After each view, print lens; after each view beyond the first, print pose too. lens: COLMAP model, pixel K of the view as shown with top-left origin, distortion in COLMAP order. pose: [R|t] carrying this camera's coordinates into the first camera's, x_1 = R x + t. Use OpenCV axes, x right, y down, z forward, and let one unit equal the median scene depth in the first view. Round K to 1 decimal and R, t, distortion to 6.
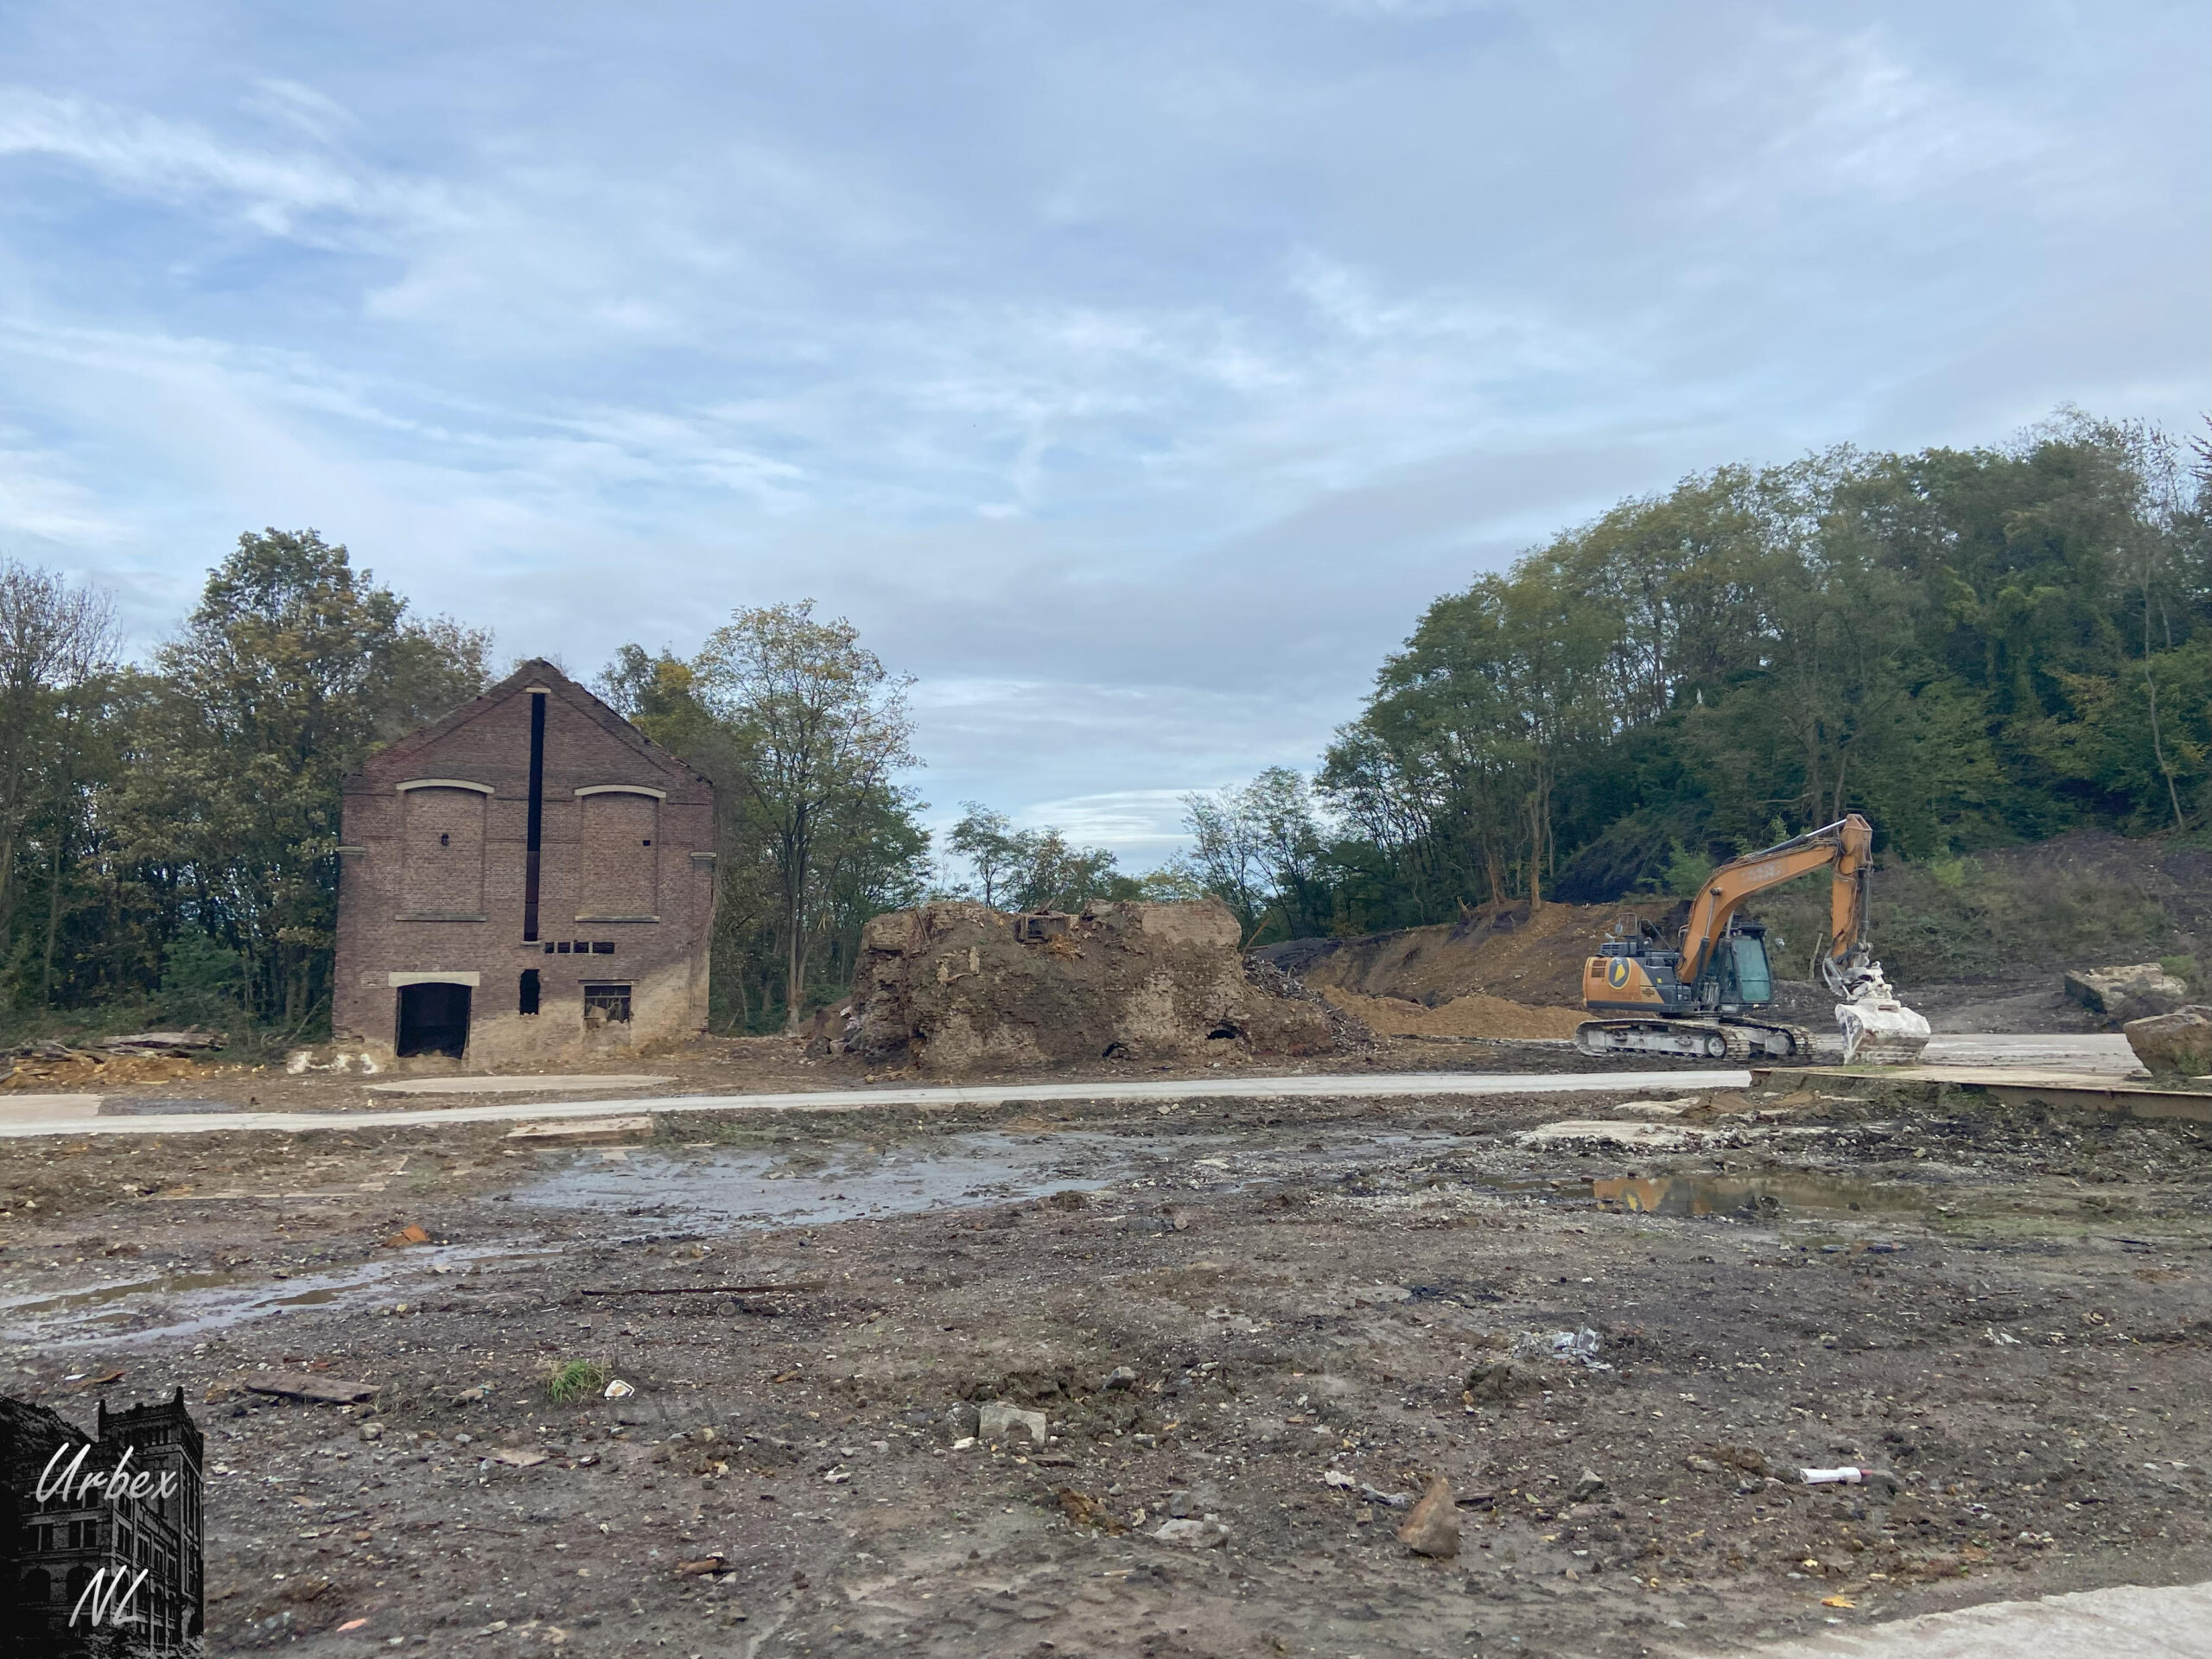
lens RADIAL K [[1736.5, 0, 1106.0], [0, 1736.5, 829.5], [0, 0, 1]] dist [0.121233, -0.174251]
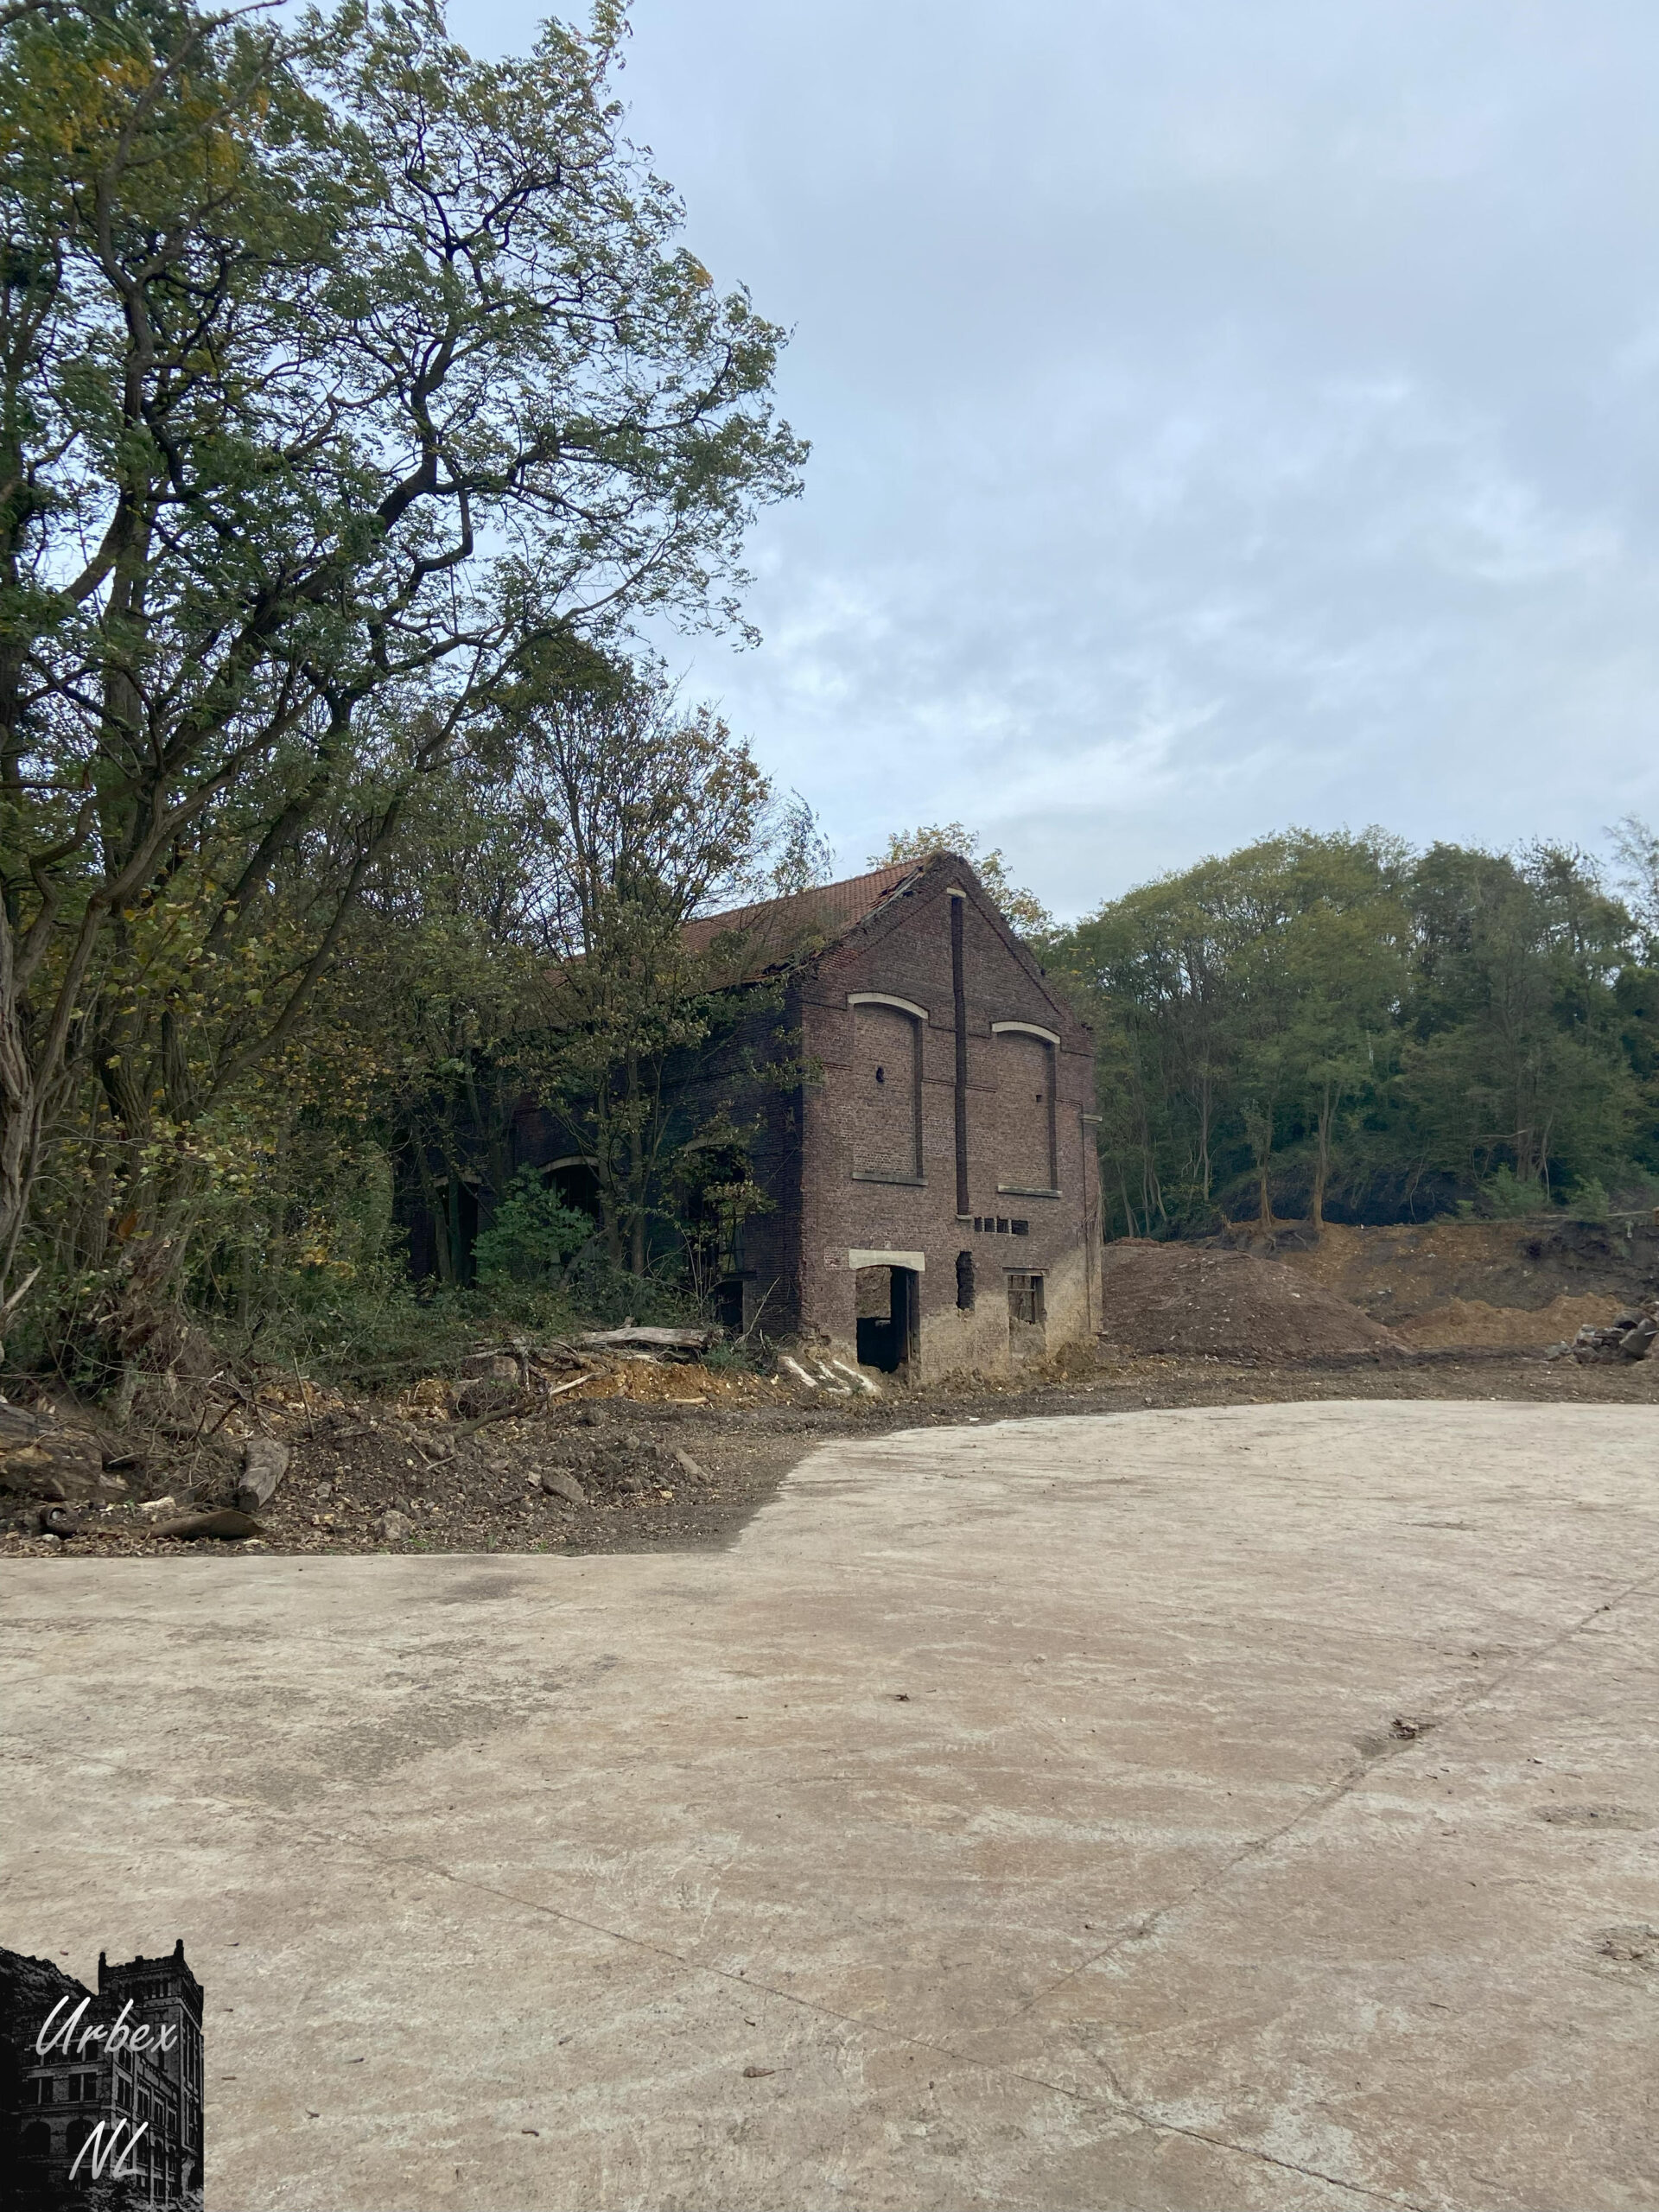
lens RADIAL K [[1736.5, 0, 829.5], [0, 1736.5, 1106.0], [0, 0, 1]] dist [0.121233, -0.174251]
pose [[0.877359, 0.064977, 0.475414, -0.740233], [-0.047423, 0.997680, -0.048841, 0.055715], [-0.477485, 0.020306, 0.878405, 0.356740]]
